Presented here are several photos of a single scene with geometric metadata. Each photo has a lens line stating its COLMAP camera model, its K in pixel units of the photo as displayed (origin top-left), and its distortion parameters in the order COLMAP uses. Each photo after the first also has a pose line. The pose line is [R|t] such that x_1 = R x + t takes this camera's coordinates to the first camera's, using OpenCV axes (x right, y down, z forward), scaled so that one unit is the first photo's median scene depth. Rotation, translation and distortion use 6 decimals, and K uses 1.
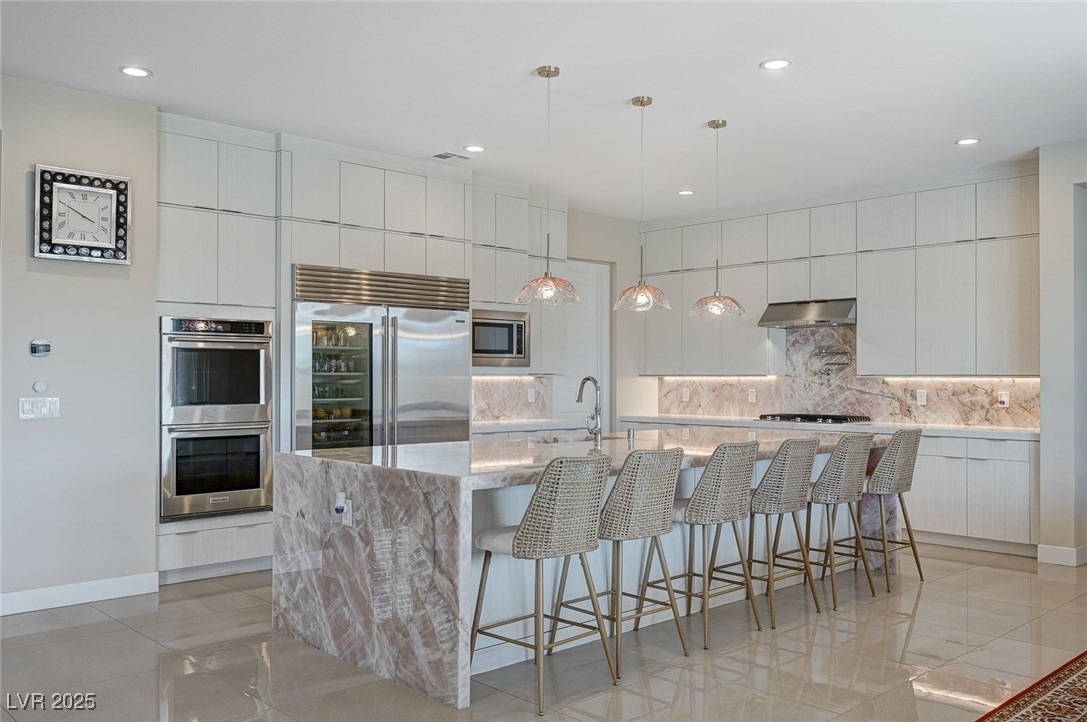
lens RADIAL K [[913.9, 0, 543.5], [0, 913.9, 361.0], [0, 0, 1]] dist [-0.001483, 0.002477]
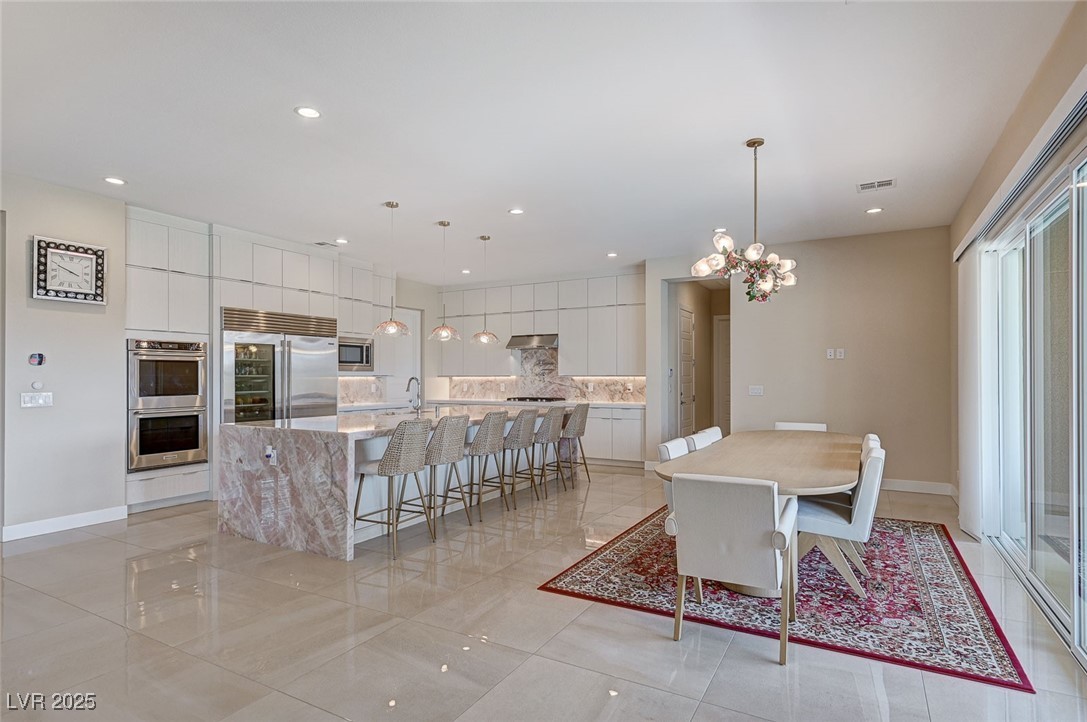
lens RADIAL K [[565.2, 0, 541.7], [0, 565.2, 365.3], [0, 0, 1]] dist [0.004505, 0.000178]
pose [[0.955943, 0.002108, 0.293545, -0.033661], [-0.001148, 0.999993, -0.003444, -0.002084], [-0.293551, 0.002955, 0.955939, -0.113413]]
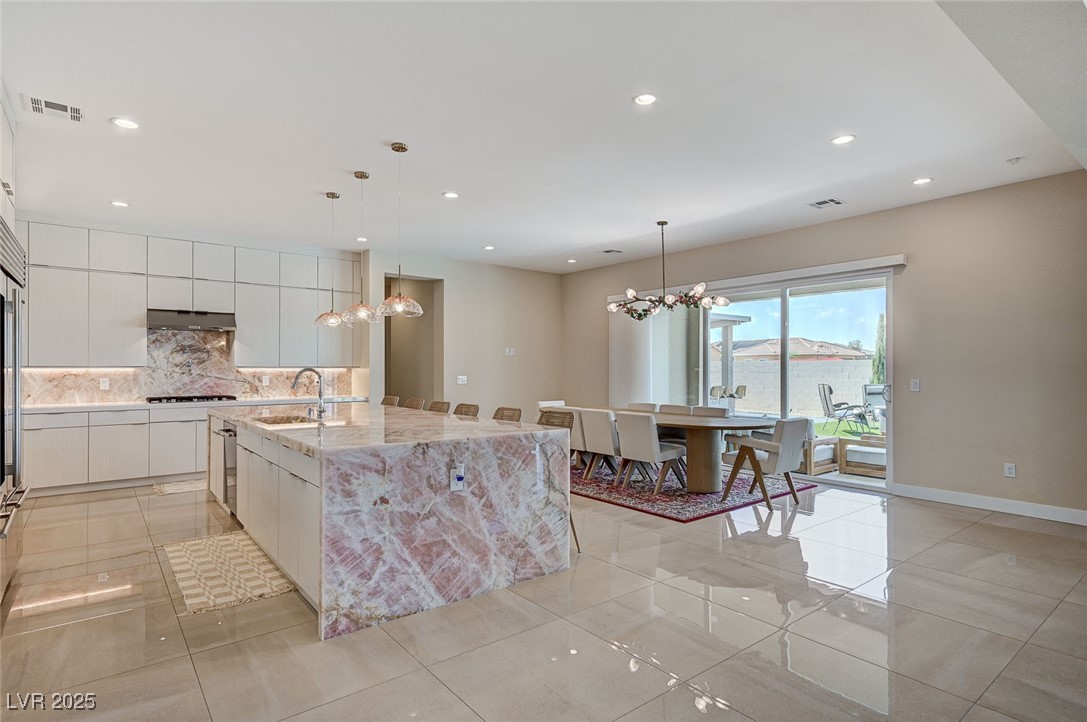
lens RADIAL K [[565.2, 0, 541.7], [0, 565.2, 365.3], [0, 0, 1]] dist [0.004505, 0.000178]
pose [[0.085390, 0.003388, 0.996342, -0.695134], [-0.016929, 0.999855, -0.001949, 0.009174], [-0.996204, -0.016701, 0.085435, 0.598669]]
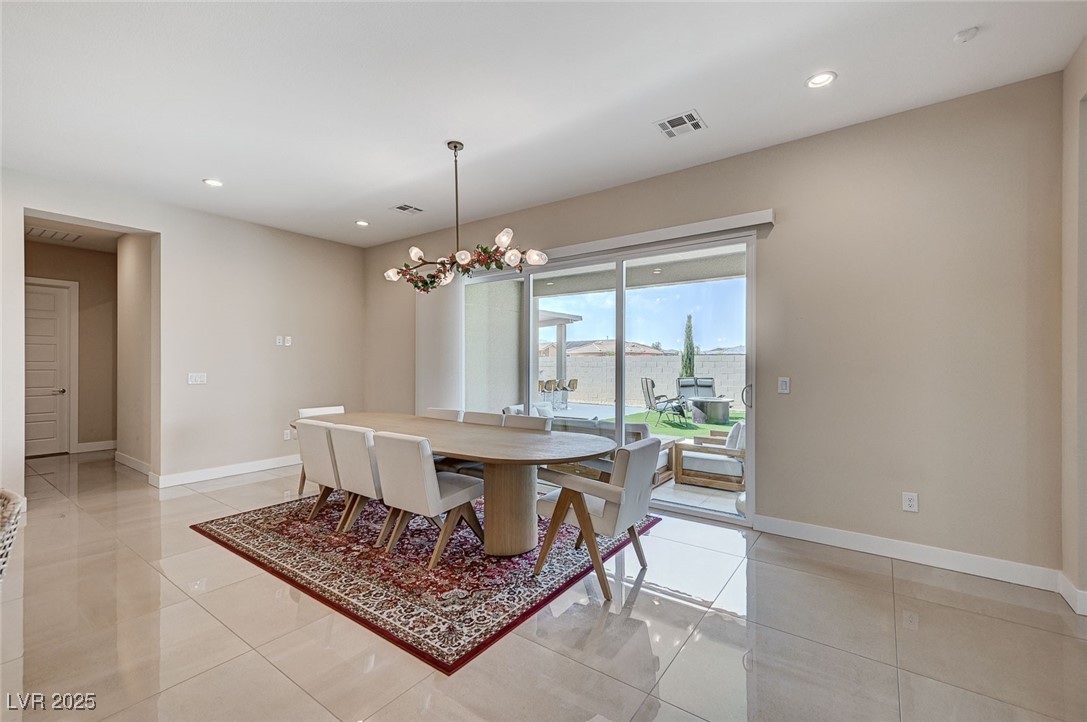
lens RADIAL K [[462.0, 0, 547.4], [0, 462.0, 362.6], [0, 0, 1]] dist [0.000989, 0.000075]
pose [[-0.191650, -0.000677, 0.981463, -0.199430], [-0.018317, 0.999828, -0.002887, 0.008689], [-0.981292, -0.018531, -0.191629, 0.457494]]
